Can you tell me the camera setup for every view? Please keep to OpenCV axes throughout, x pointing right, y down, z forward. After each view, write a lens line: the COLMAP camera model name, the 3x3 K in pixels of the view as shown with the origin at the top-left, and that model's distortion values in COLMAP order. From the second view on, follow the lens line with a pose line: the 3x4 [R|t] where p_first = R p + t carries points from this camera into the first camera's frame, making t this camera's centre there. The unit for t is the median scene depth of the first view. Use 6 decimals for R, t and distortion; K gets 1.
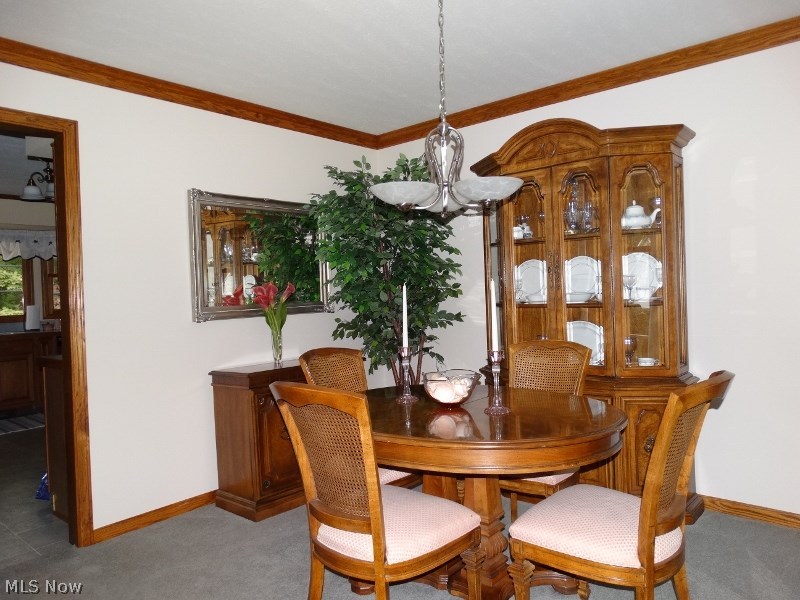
lens RADIAL K [[574.2, 0, 396.6], [0, 574.2, 299.6], [0, 0, 1]] dist [0.020800, -0.004986]
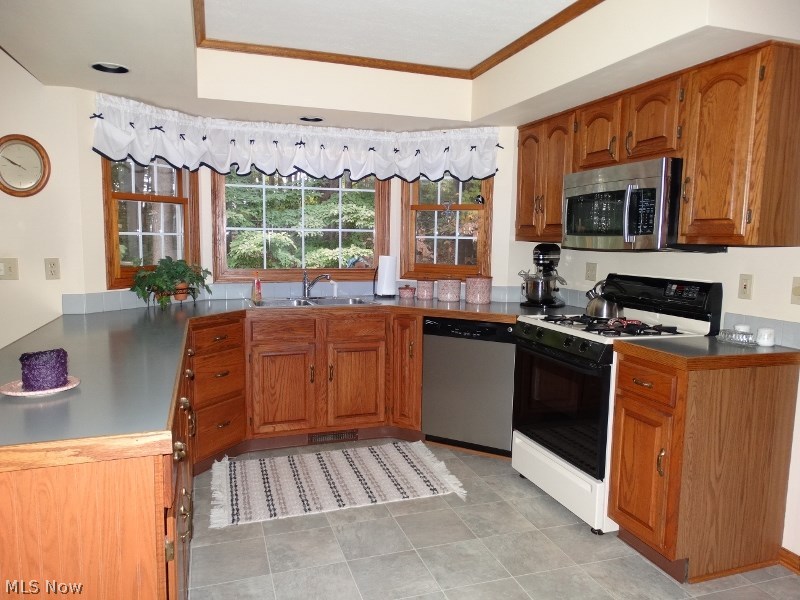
lens RADIAL K [[574.2, 0, 402.9], [0, 574.2, 300.2], [0, 0, 1]] dist [0.020800, -0.004986]
pose [[0.870893, 0.099148, -0.481367, -0.311452], [-0.050254, 0.992271, 0.113460, -0.013249], [0.488896, -0.074621, 0.869145, 0.467052]]
